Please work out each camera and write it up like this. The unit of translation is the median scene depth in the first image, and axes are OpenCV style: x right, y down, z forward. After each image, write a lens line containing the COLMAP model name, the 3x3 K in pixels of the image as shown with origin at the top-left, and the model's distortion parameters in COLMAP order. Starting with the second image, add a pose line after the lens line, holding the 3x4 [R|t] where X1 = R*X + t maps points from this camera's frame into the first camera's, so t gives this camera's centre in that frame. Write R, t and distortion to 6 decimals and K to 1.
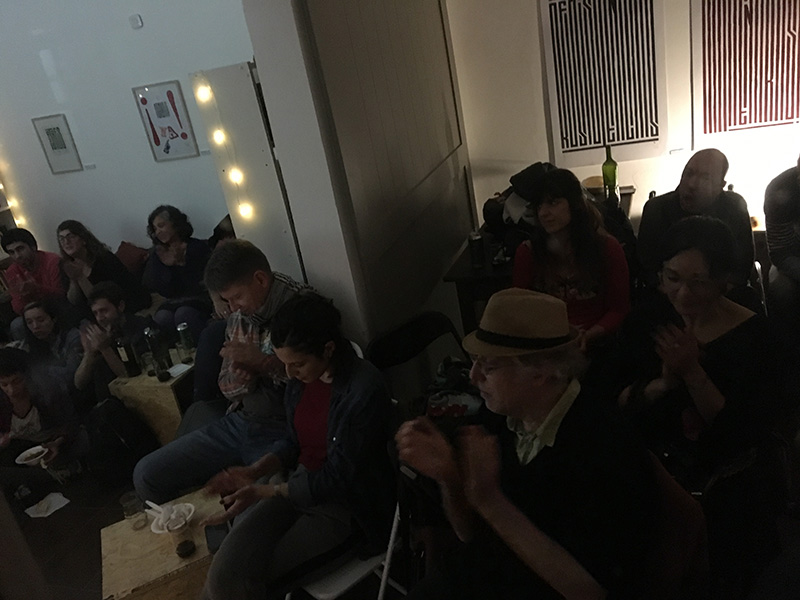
lens RADIAL K [[667.0, 0, 391.5], [0, 667.0, 299.1], [0, 0, 1]] dist [0.071831, -0.095867]
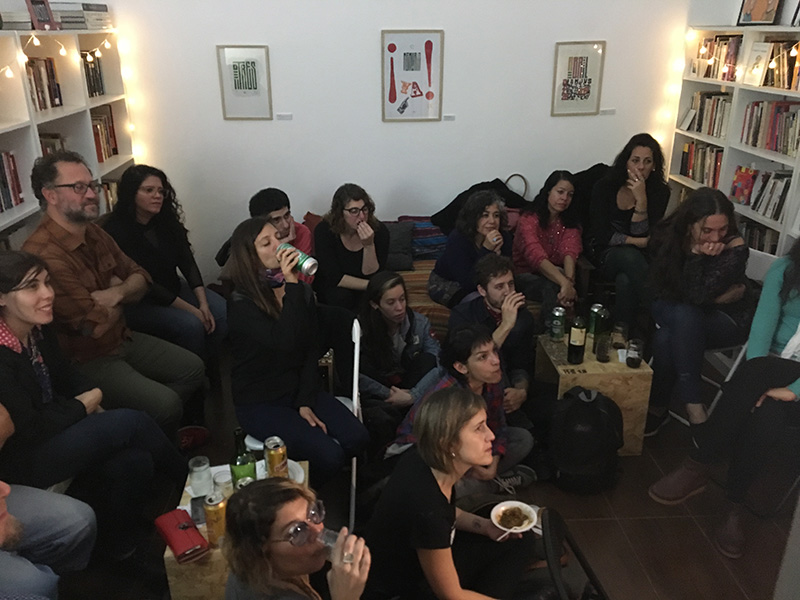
lens RADIAL K [[667.0, 0, 394.5], [0, 667.0, 303.5], [0, 0, 1]] dist [0.071831, -0.095867]
pose [[0.927133, 0.033654, 0.373218, -0.659559], [-0.028111, 0.999399, -0.020288, 0.044941], [-0.373676, 0.008318, 0.927522, 0.212162]]
